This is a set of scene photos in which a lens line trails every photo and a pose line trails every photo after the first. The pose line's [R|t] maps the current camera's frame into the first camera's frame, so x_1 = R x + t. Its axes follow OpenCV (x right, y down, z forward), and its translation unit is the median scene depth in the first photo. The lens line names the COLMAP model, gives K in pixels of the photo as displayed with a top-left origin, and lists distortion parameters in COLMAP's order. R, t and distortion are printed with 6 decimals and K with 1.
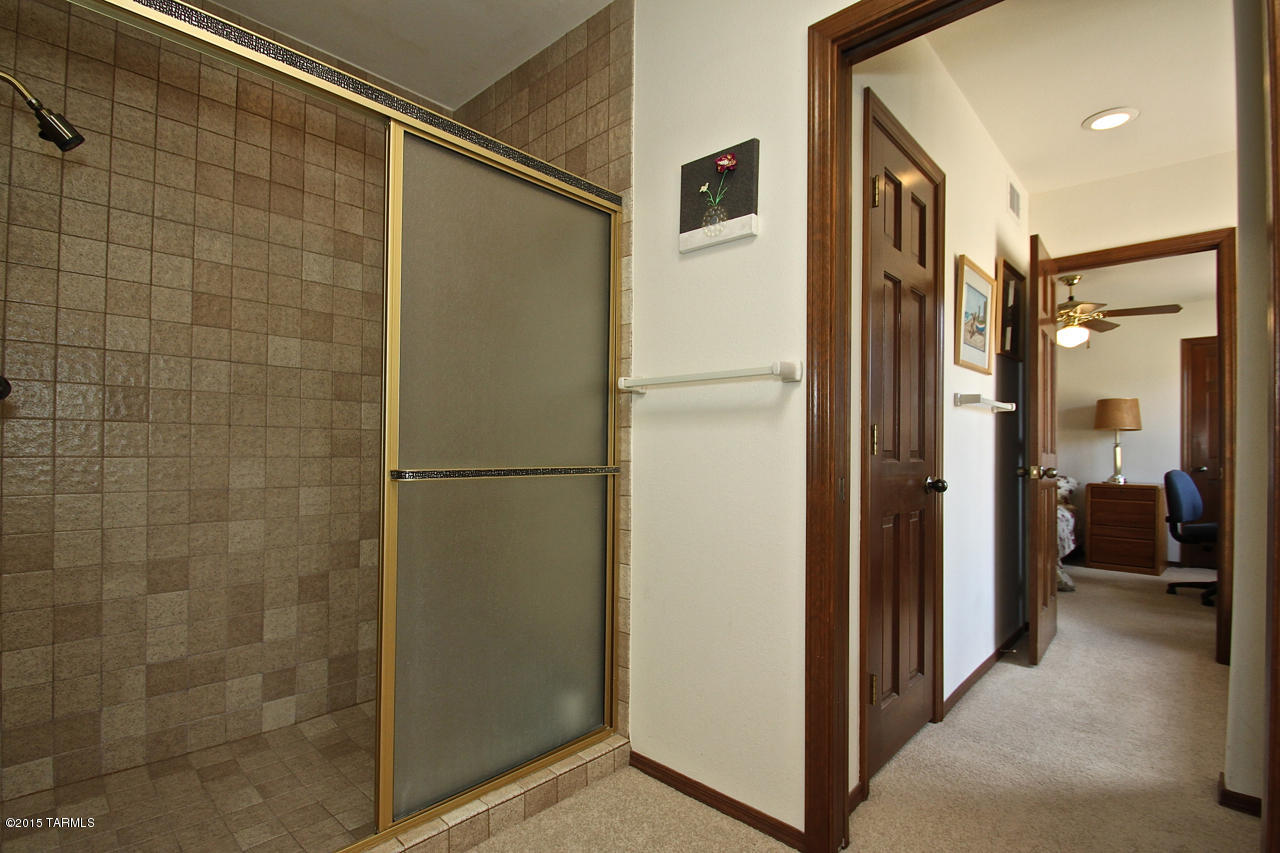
lens RADIAL K [[595.4, 0, 631.7], [0, 595.4, 444.0], [0, 0, 1]] dist [0.012755, -0.017856]
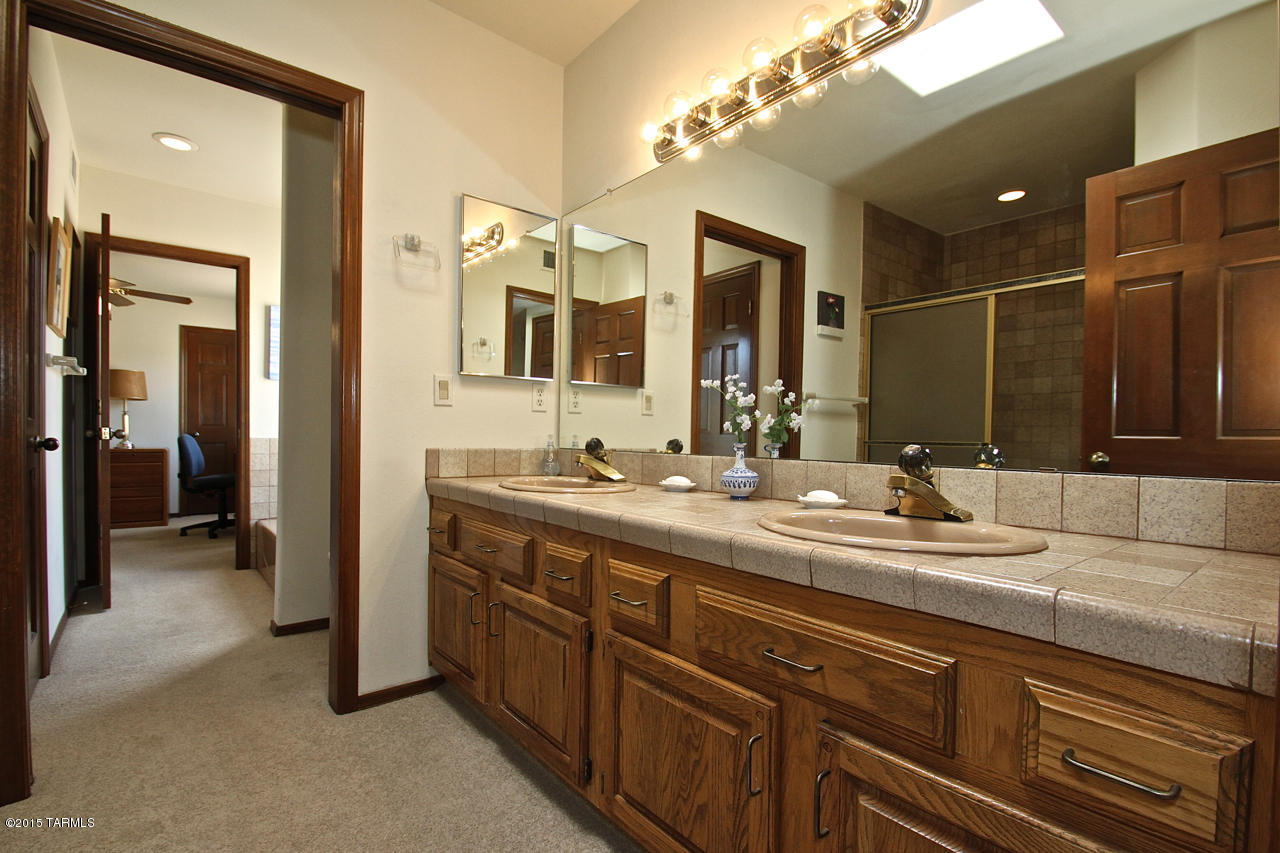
lens RADIAL K [[595.4, 0, 631.7], [0, 595.4, 444.0], [0, 0, 1]] dist [0.012755, -0.017856]
pose [[0.125558, -0.027376, 0.991708, -0.275659], [-0.019058, 0.999368, 0.030000, 0.015442], [-0.991903, -0.022666, 0.124957, -0.086622]]
